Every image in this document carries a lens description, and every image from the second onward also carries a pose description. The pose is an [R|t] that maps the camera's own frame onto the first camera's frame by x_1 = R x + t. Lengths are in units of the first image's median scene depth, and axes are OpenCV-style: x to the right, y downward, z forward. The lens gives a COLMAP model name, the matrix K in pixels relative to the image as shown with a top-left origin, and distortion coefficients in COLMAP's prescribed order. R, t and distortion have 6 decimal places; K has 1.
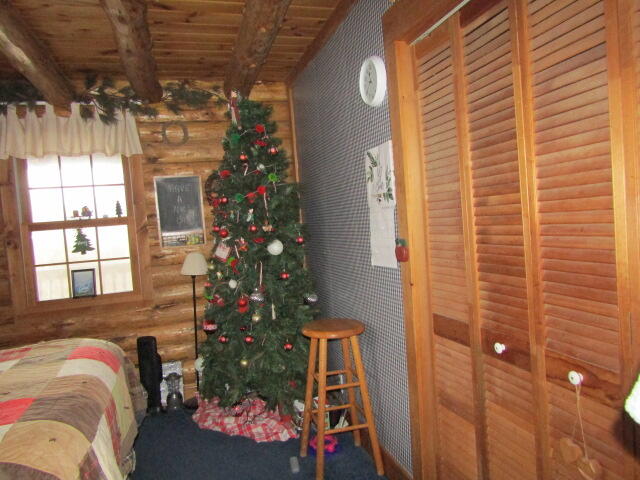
lens RADIAL K [[455.4, 0, 323.6], [0, 455.4, 235.6], [0, 0, 1]] dist [-0.007594, -0.000850]
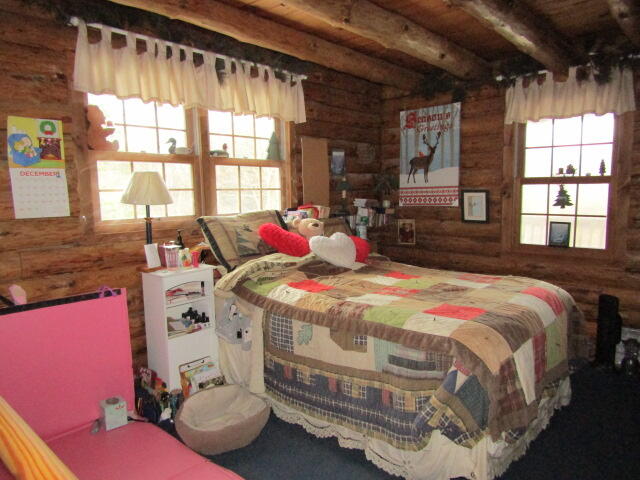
lens RADIAL K [[455.4, 0, 323.6], [0, 455.4, 235.6], [0, 0, 1]] dist [-0.007594, -0.000850]
pose [[0.520982, 0.155831, -0.839223, 0.104914], [-0.058452, 0.987399, 0.147058, -0.021970], [0.851564, -0.027560, 0.523526, -0.071610]]
